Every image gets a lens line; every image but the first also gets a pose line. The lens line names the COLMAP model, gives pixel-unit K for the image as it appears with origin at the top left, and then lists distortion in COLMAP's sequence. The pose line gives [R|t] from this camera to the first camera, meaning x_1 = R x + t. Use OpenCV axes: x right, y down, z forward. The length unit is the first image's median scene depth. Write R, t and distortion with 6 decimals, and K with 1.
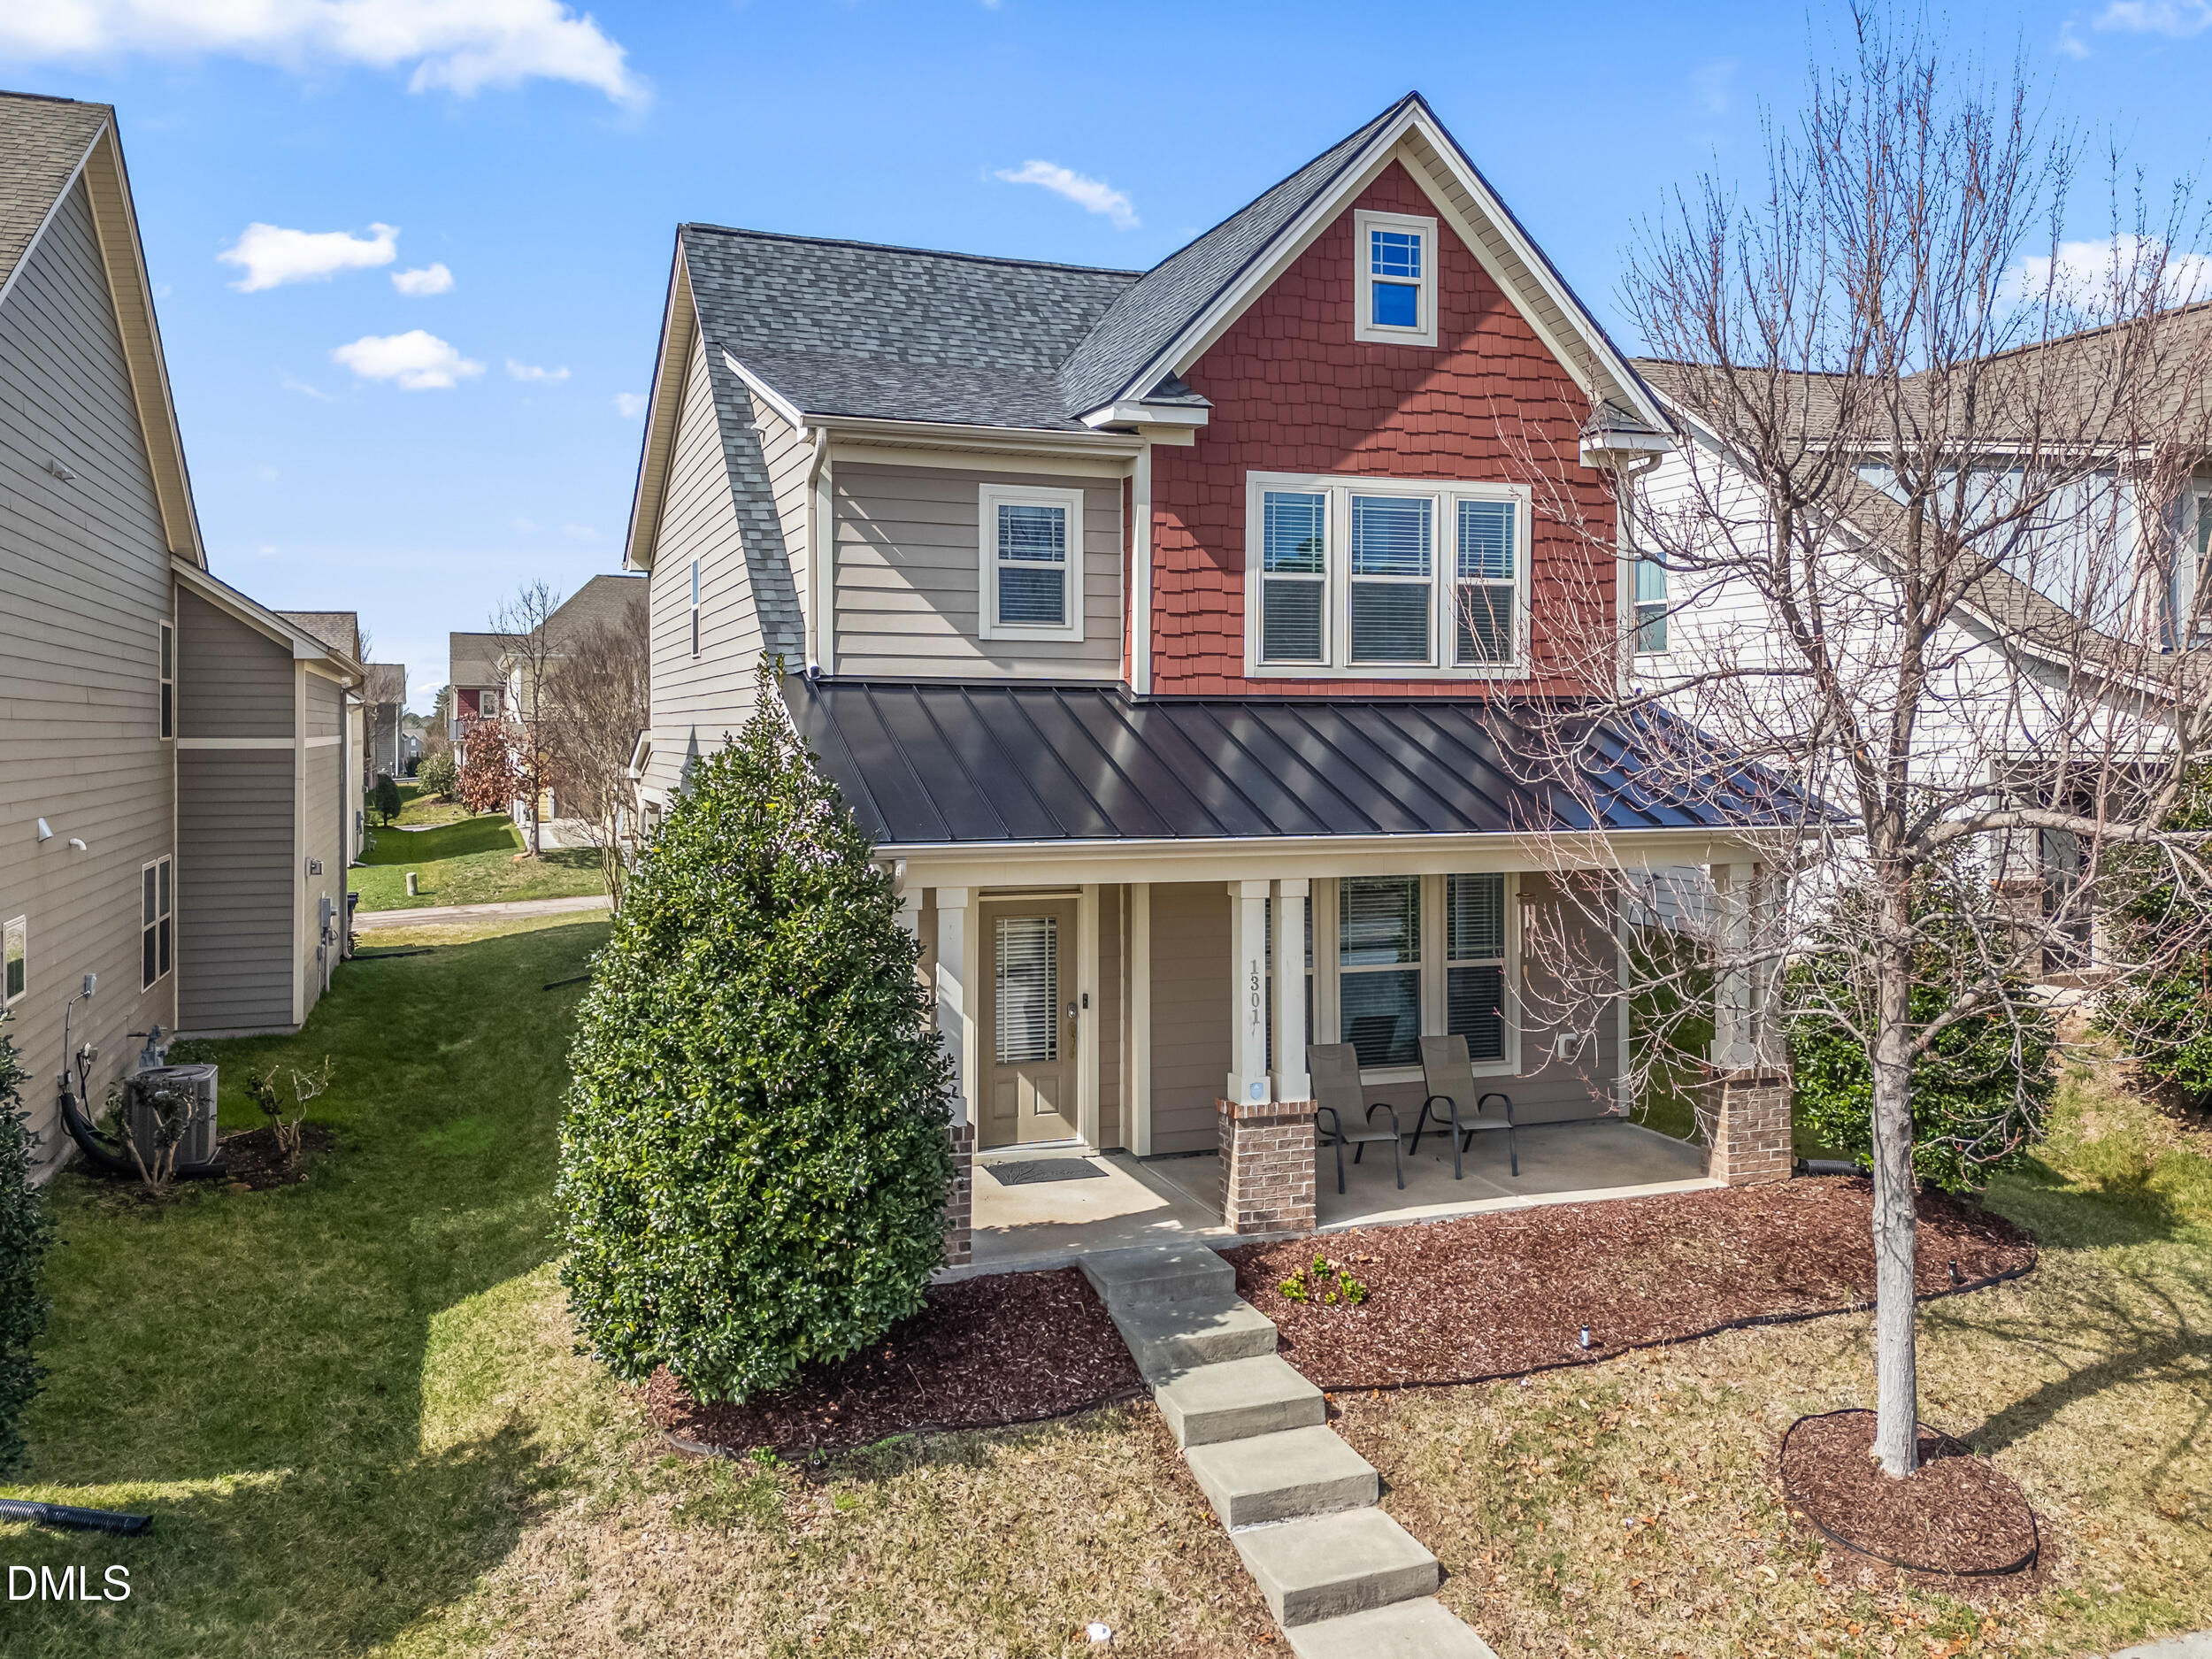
lens RADIAL K [[1691.3, 0, 1088.2], [0, 1691.3, 749.9], [0, 0, 1]] dist [0.066213, -0.055713]
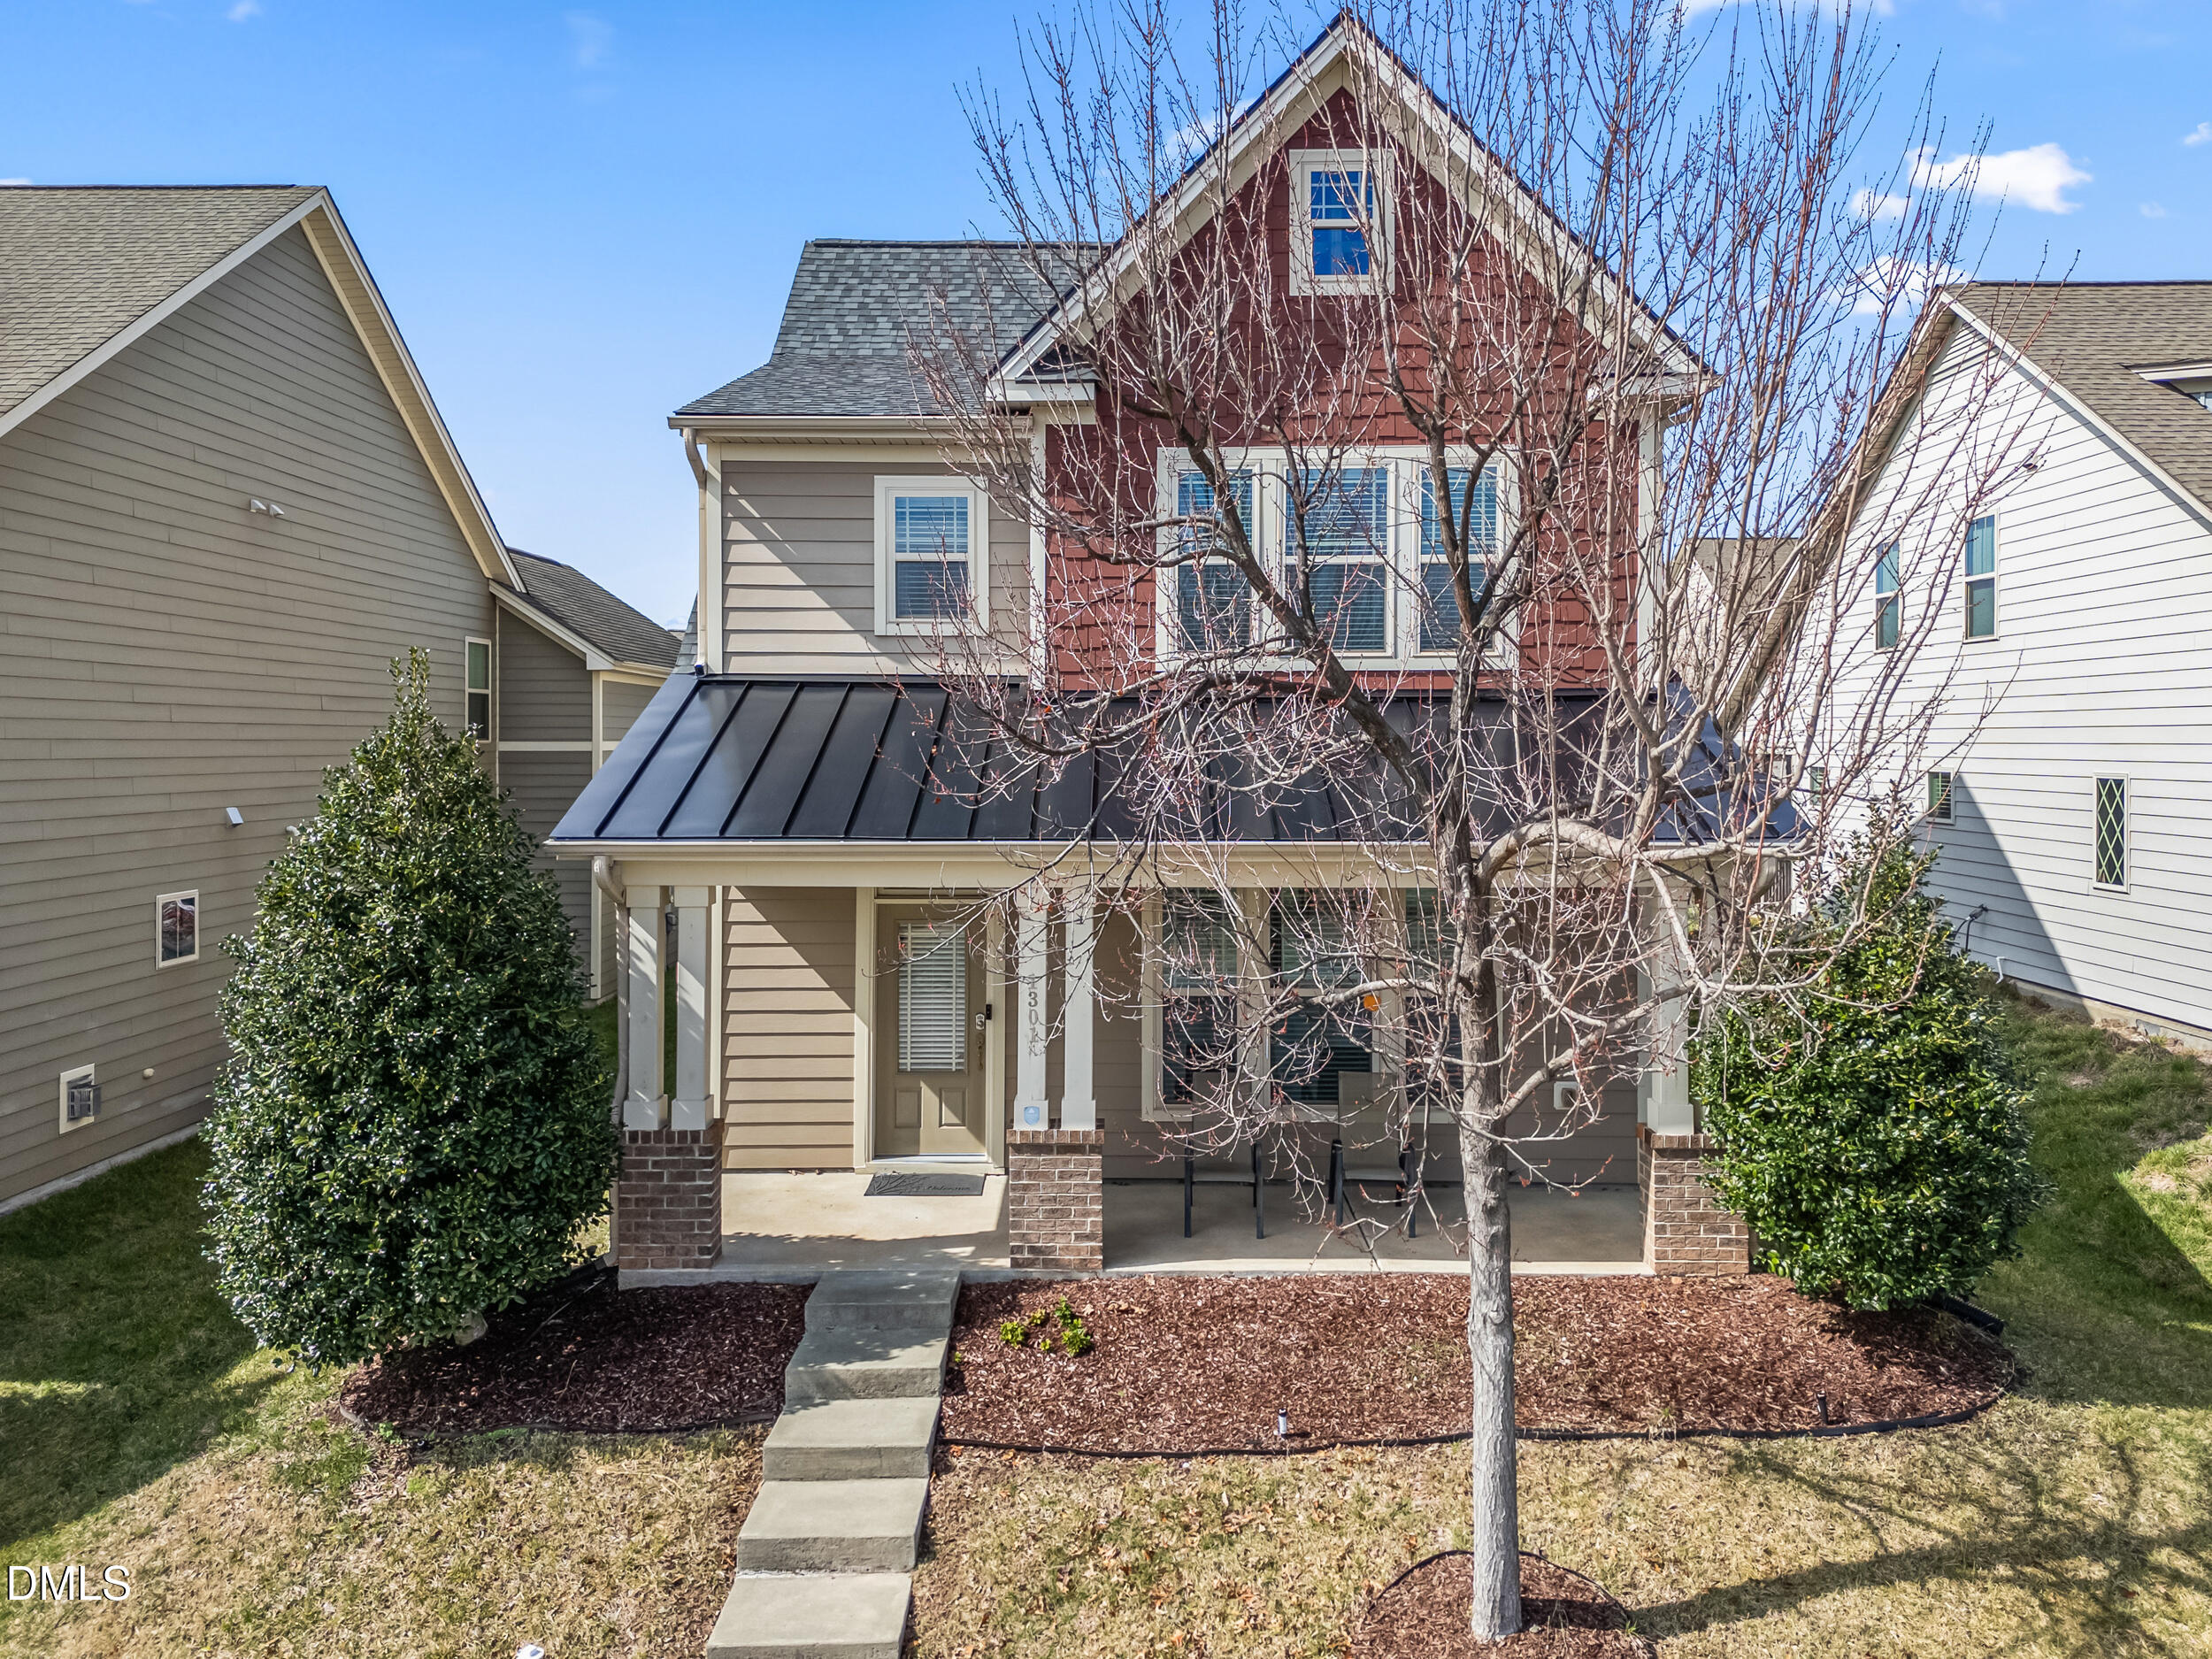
lens RADIAL K [[1703.1, 0, 1130.7], [0, 1703.1, 766.5], [0, 0, 1]] dist [0.068786, -0.063071]
pose [[0.939929, 0.005481, -0.341327, 0.424835], [-0.004416, 0.999983, 0.003898, 0.006017], [0.341343, -0.002156, 0.939936, 0.128714]]
